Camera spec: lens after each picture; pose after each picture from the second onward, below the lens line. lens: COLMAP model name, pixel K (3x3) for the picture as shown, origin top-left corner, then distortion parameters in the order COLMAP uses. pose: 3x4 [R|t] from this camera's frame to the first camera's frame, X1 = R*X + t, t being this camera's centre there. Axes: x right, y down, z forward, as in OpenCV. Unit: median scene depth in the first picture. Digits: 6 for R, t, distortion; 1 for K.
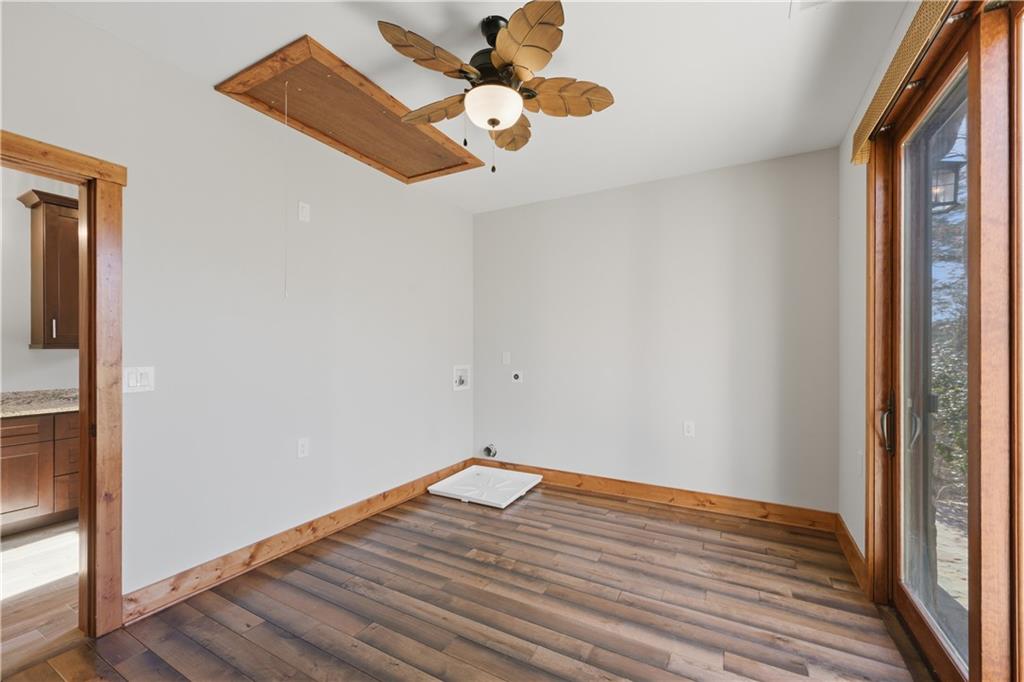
lens RADIAL K [[420.0, 0, 509.5], [0, 420.0, 347.7], [0, 0, 1]] dist [-0.001584, -0.000137]
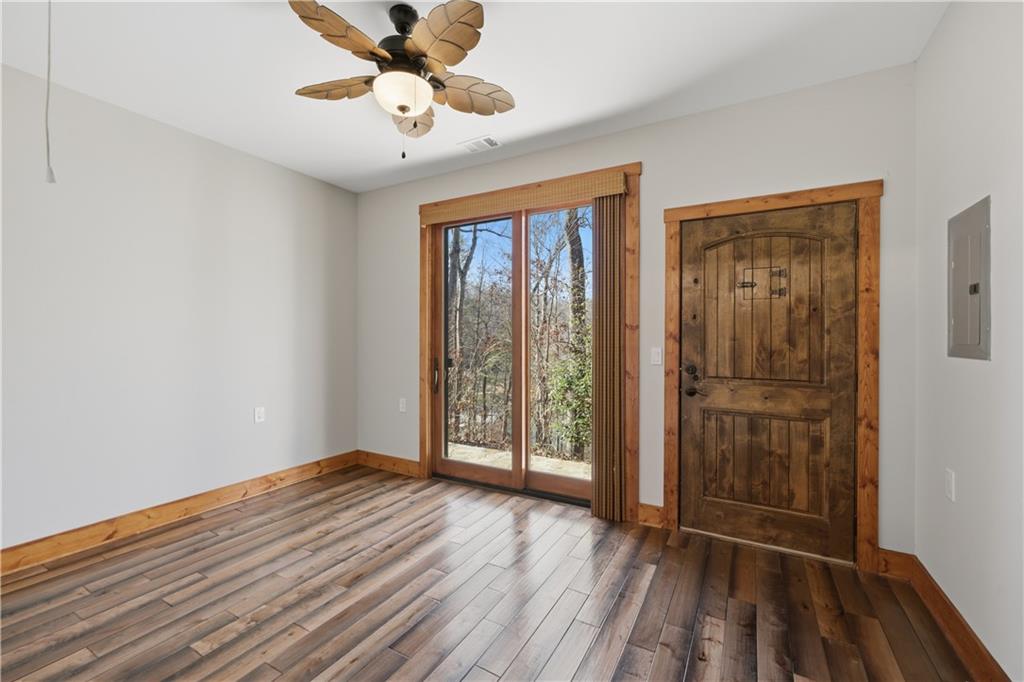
lens RADIAL K [[427.1, 0, 510.1], [0, 427.1, 338.4], [0, 0, 1]] dist [0.000632, 0.000099]
pose [[0.007548, -0.003844, 0.999964, -0.728964], [-0.005853, 0.999975, 0.003889, 0.007522], [-0.999954, -0.005882, 0.007526, 0.512130]]
